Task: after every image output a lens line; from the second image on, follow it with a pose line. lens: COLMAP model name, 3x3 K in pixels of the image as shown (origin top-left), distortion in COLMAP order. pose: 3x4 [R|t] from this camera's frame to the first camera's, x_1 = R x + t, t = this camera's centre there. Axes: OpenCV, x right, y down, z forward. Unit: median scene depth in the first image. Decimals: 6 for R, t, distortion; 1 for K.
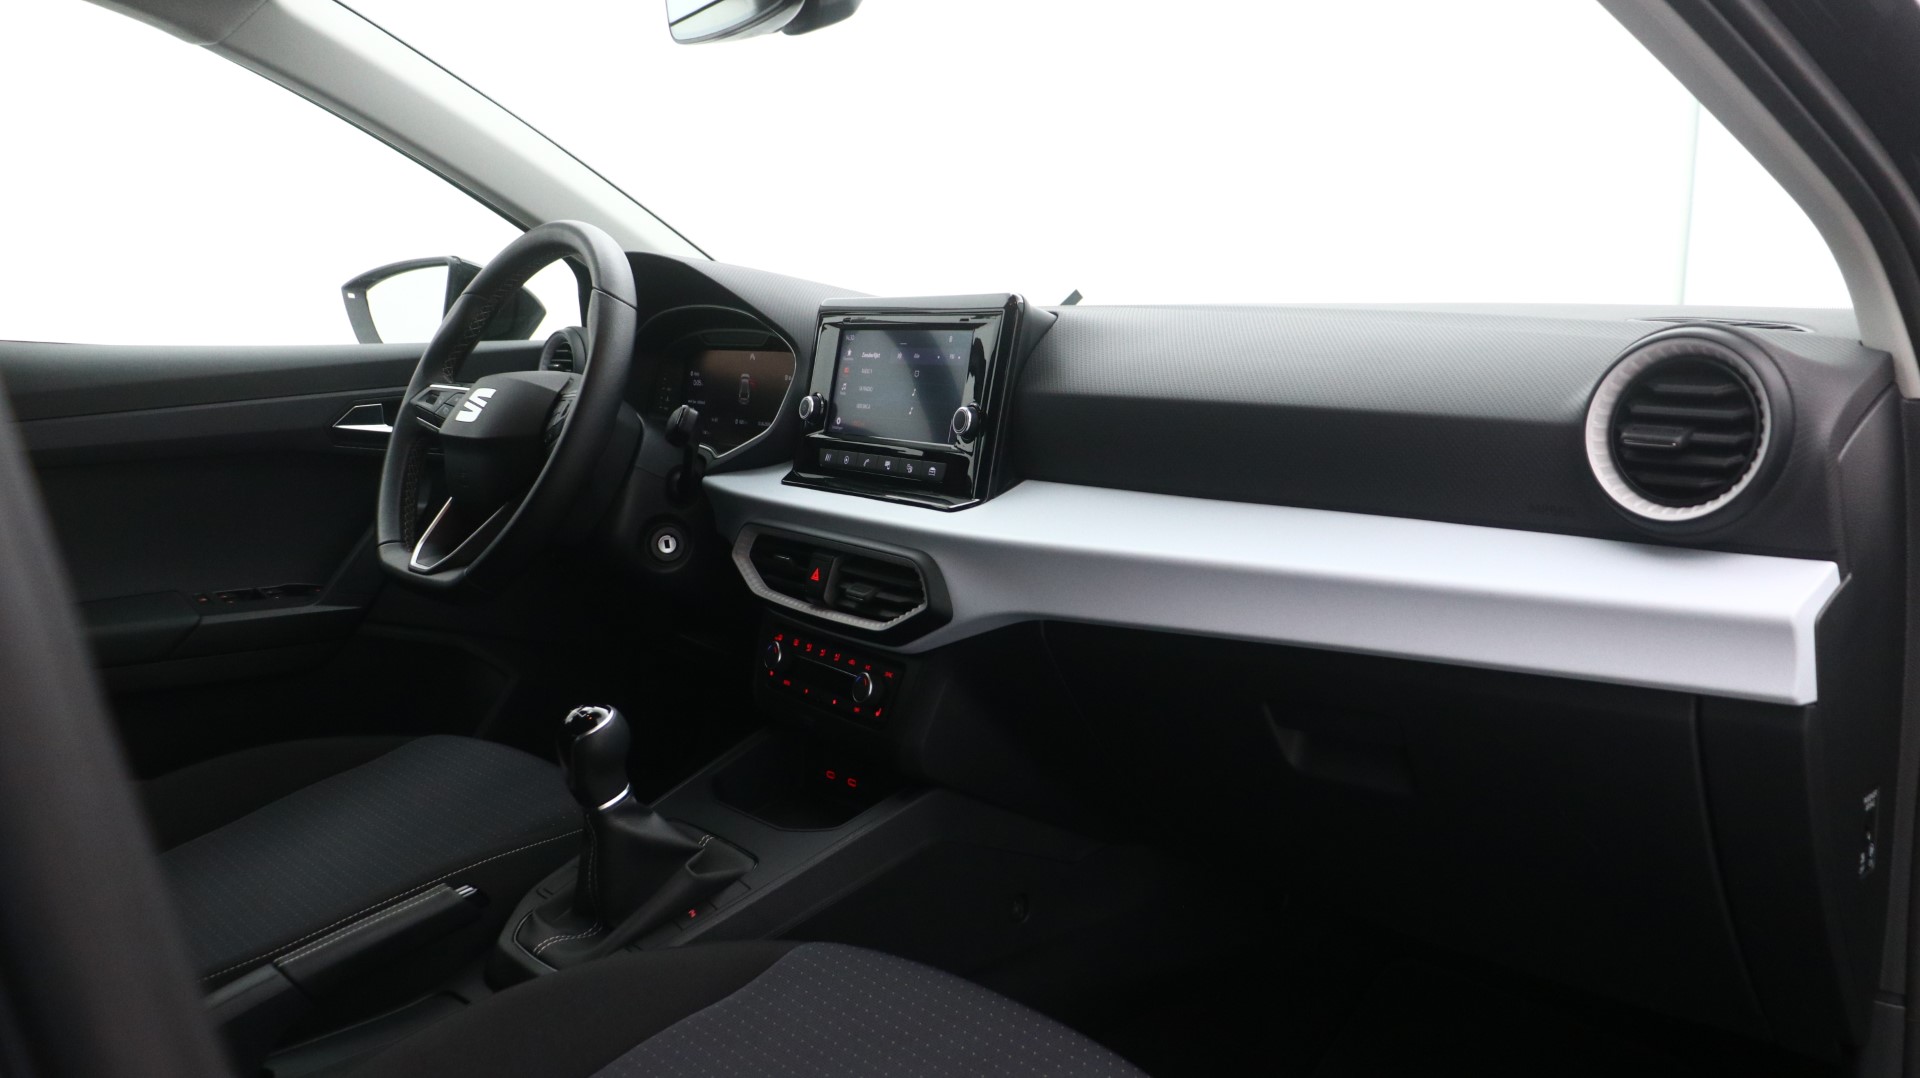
lens RADIAL K [[1568.5, 0, 959.5], [0, 1568.5, 596.4], [0, 0, 1]] dist [-0.007298, -0.002363]
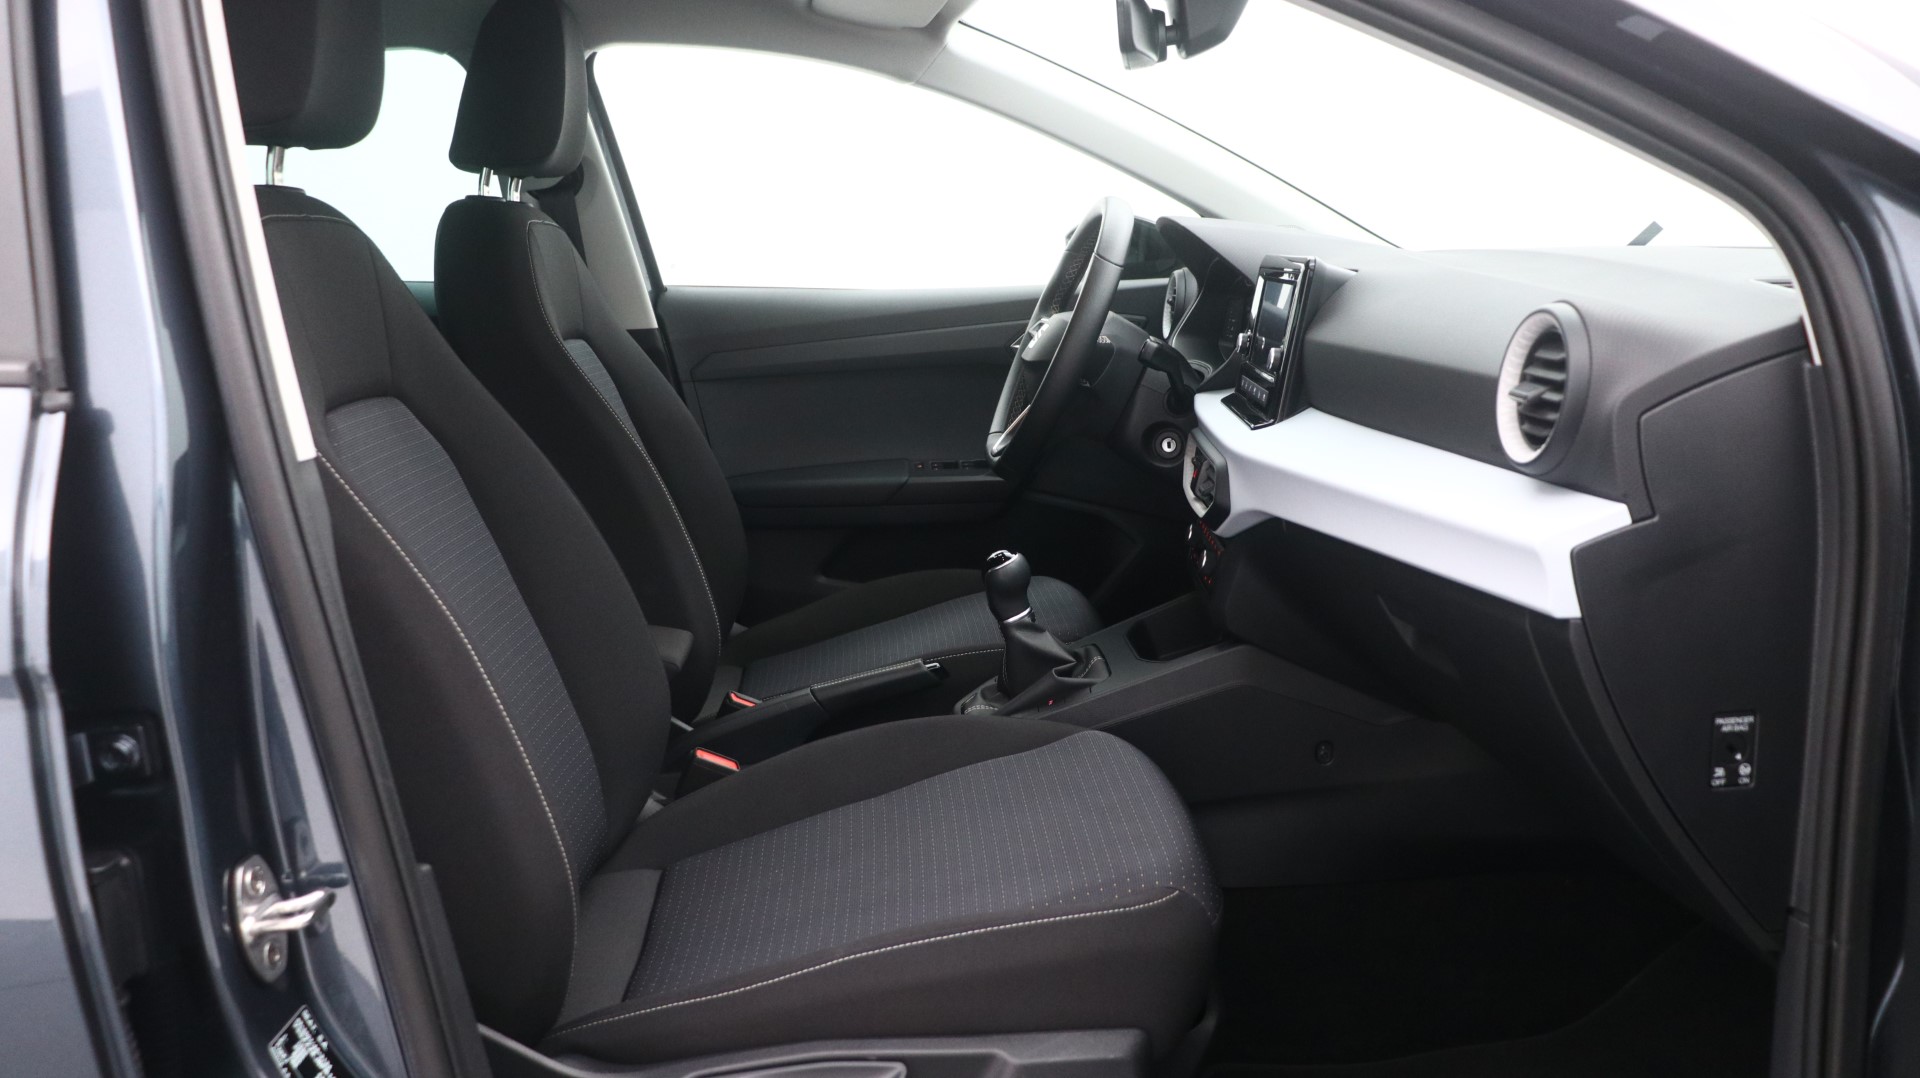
lens RADIAL K [[1568.5, 0, 959.5], [0, 1568.5, 596.4], [0, 0, 1]] dist [-0.007298, -0.002363]
pose [[0.786603, 0.113865, -0.606869, 0.604362], [-0.074949, 0.993190, 0.089203, -0.014185], [0.612893, -0.024683, 0.789780, -0.169569]]
